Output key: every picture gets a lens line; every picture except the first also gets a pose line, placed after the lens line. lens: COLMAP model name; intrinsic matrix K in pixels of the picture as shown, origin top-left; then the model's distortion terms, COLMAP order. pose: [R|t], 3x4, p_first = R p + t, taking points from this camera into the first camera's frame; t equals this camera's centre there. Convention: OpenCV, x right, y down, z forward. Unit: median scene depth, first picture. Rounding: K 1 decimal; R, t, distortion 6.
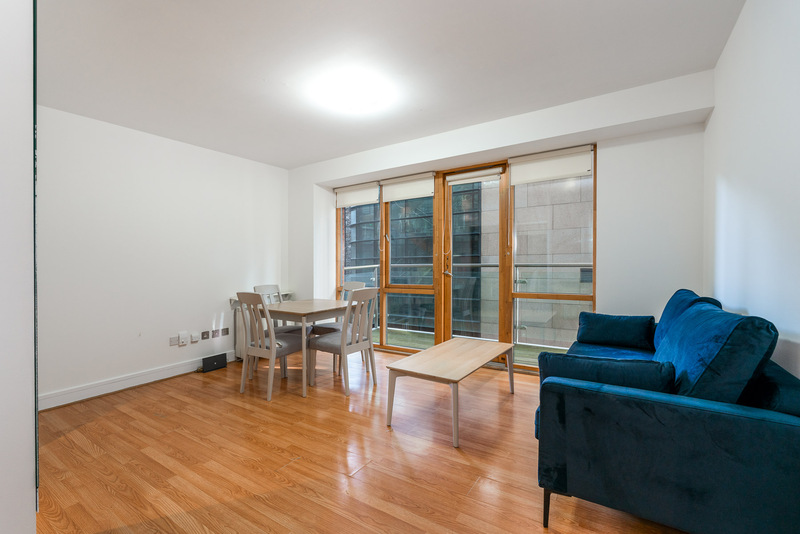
lens RADIAL K [[354.0, 0, 393.1], [0, 354.0, 270.1], [0, 0, 1]] dist [-0.001186, -0.000033]
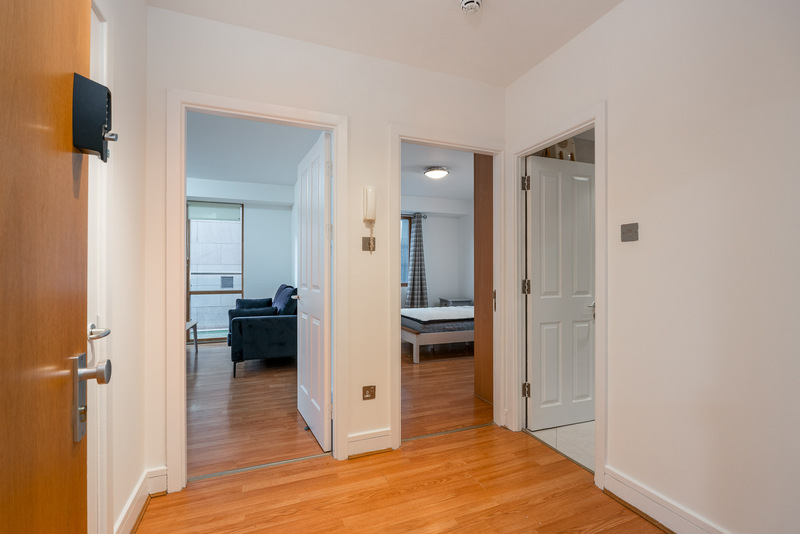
lens RADIAL K [[354.0, 0, 393.1], [0, 354.0, 270.1], [0, 0, 1]] dist [-0.001186, -0.000033]
pose [[0.570656, 0.015013, 0.821052, -0.544112], [0.006391, 0.999721, -0.022722, 0.019615], [-0.821165, 0.018213, 0.570401, -0.747587]]
